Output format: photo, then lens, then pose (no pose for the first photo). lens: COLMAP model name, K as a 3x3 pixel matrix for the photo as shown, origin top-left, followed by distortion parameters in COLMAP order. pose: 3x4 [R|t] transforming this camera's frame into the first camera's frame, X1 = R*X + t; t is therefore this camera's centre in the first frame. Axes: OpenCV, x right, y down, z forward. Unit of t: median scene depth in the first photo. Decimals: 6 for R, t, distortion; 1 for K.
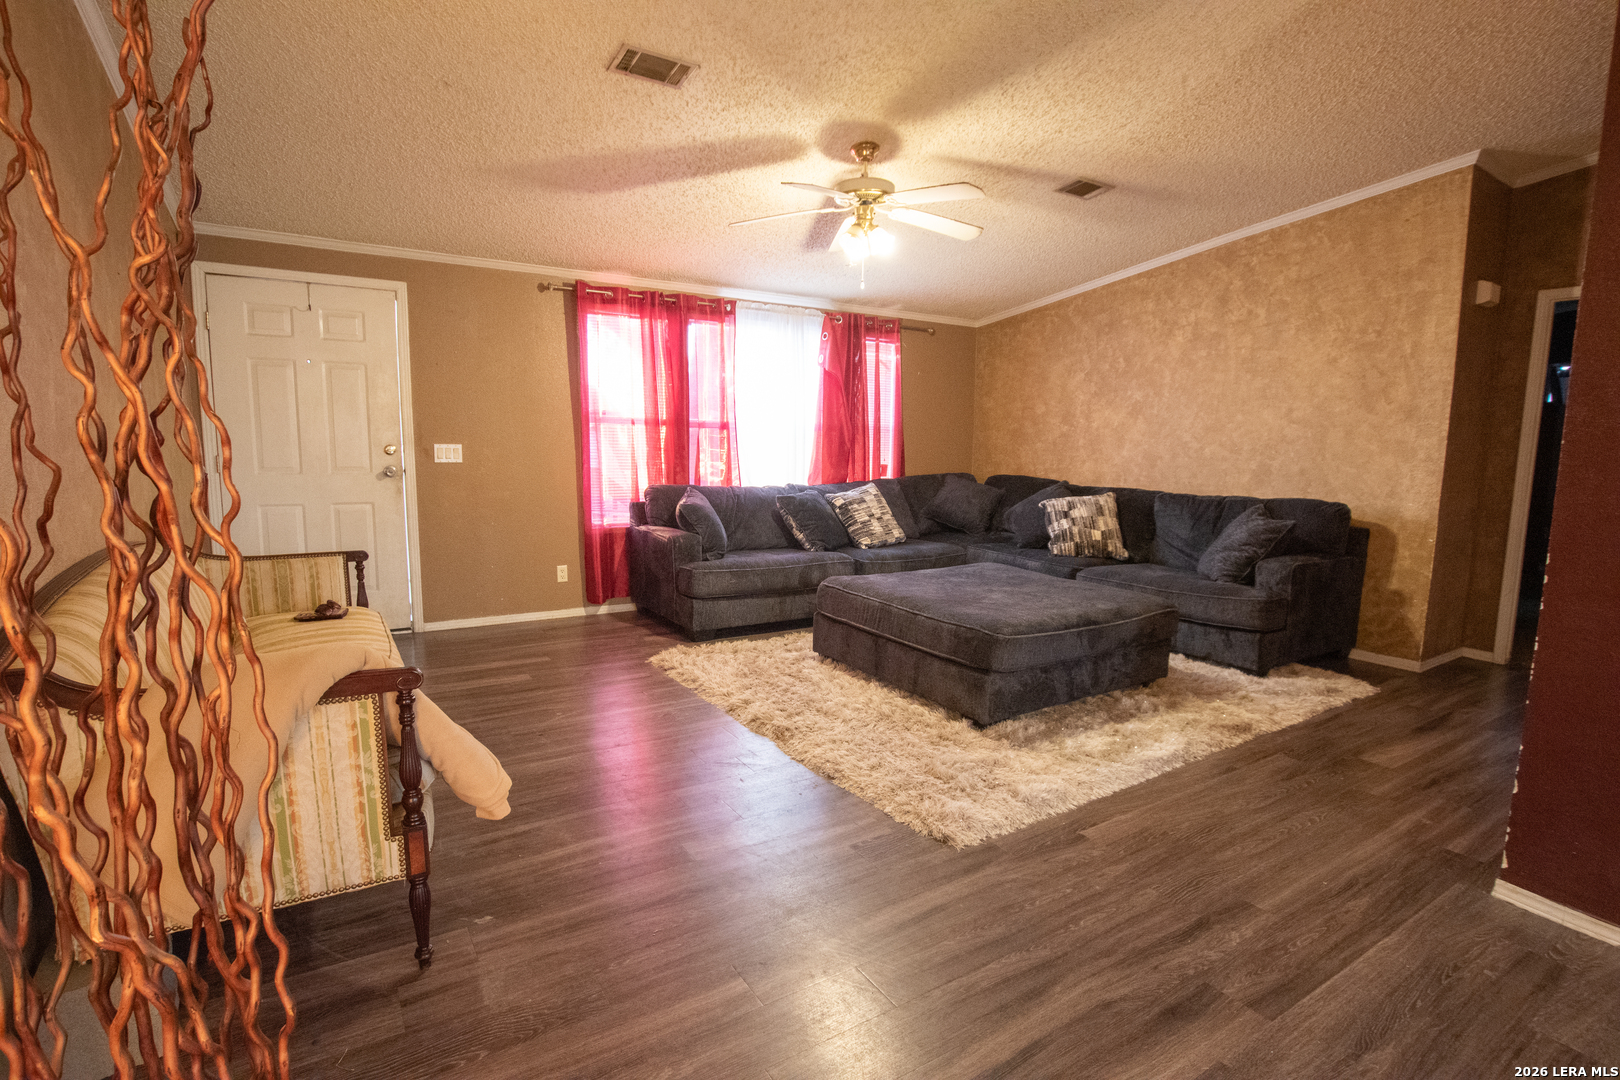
lens RADIAL K [[795.0, 0, 813.7], [0, 795.0, 548.9], [0, 0, 1]] dist [-0.024938, 0.000293]
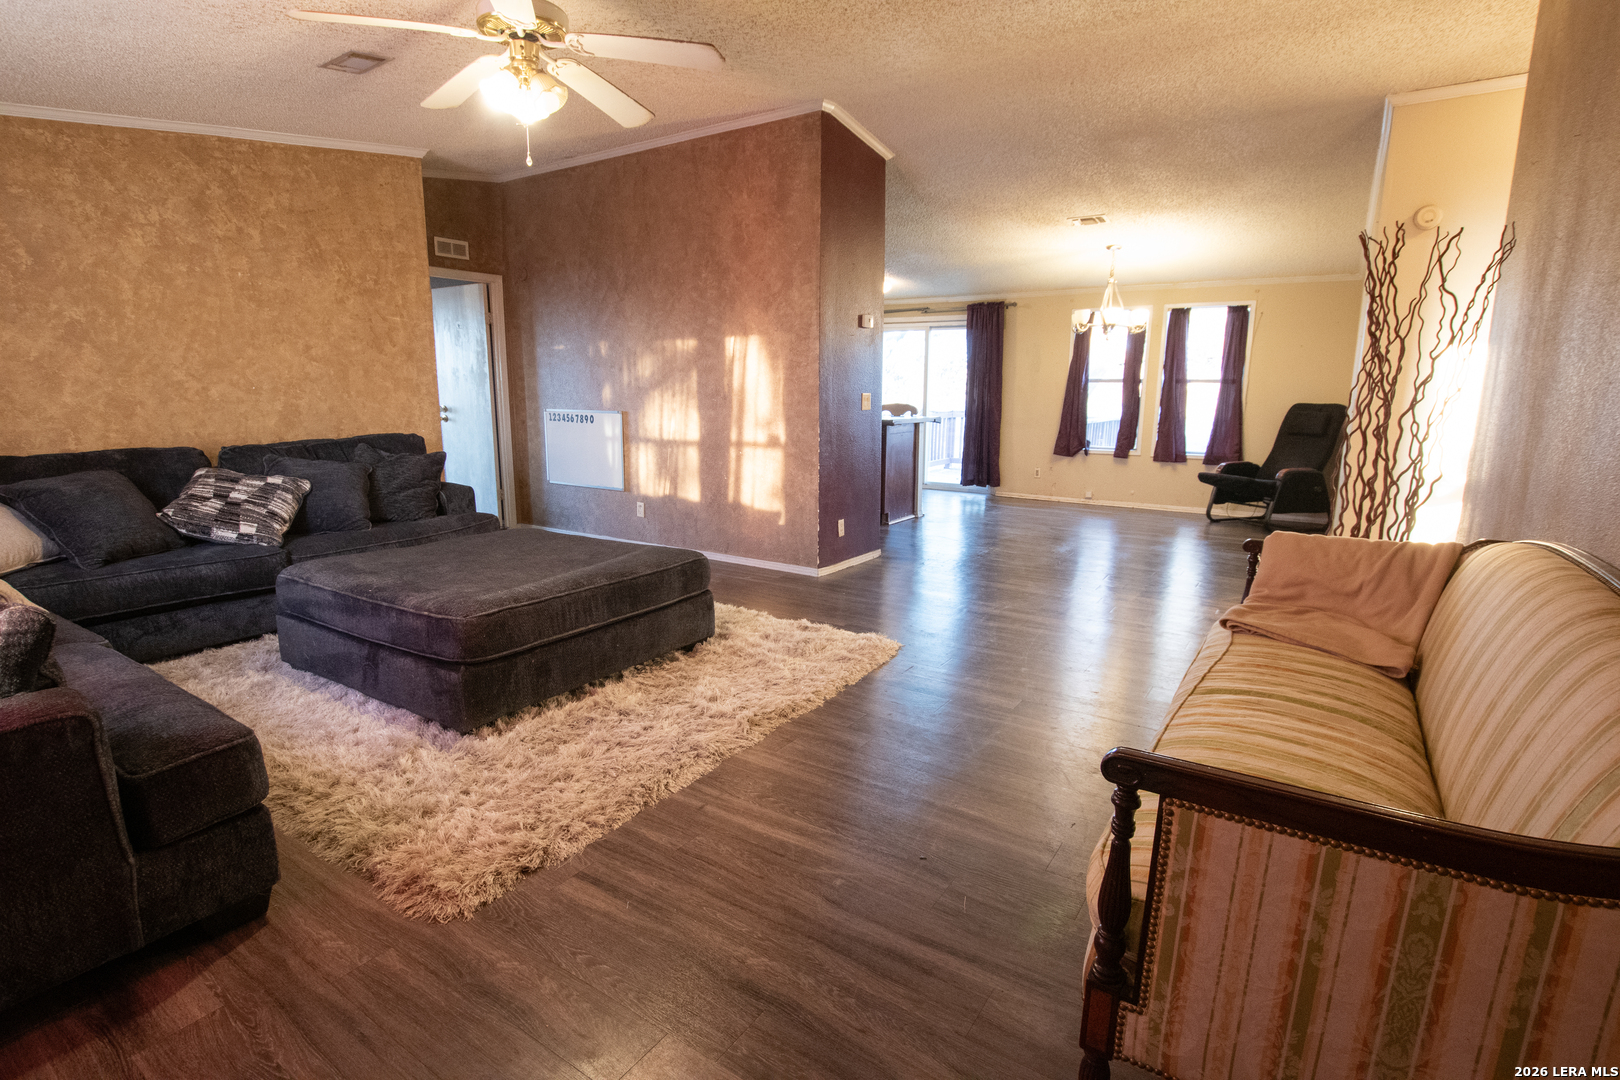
lens RADIAL K [[795.0, 0, 805.9], [0, 795.0, 543.7], [0, 0, 1]] dist [-0.024938, 0.000293]
pose [[-0.412244, -0.199931, 0.888866, -0.523900], [0.104920, 0.958716, 0.264302, -0.127003], [-0.905012, 0.202217, -0.374249, 0.801583]]
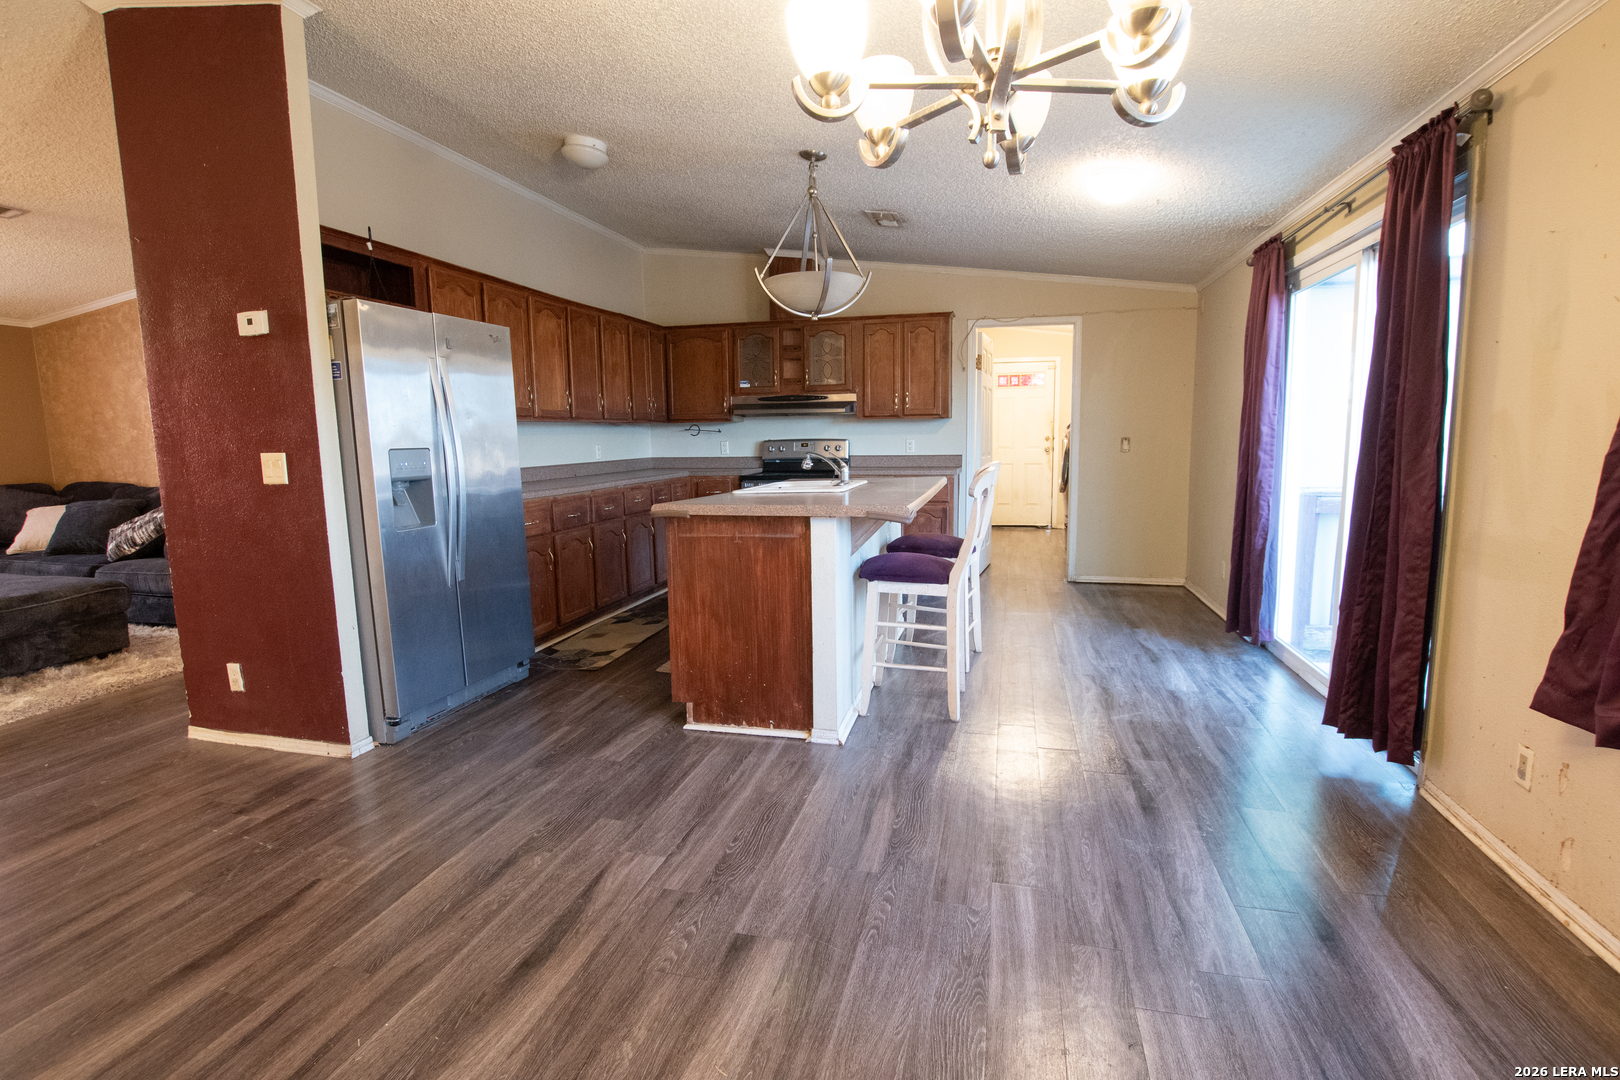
lens RADIAL K [[795.0, 0, 813.8], [0, 795.0, 540.9], [0, 0, 1]] dist [-0.024938, 0.000293]
pose [[0.728158, -0.112578, 0.676101, 0.321442], [0.118923, 0.992209, 0.037134, 0.064570], [-0.675014, 0.053365, 0.735873, -0.392787]]
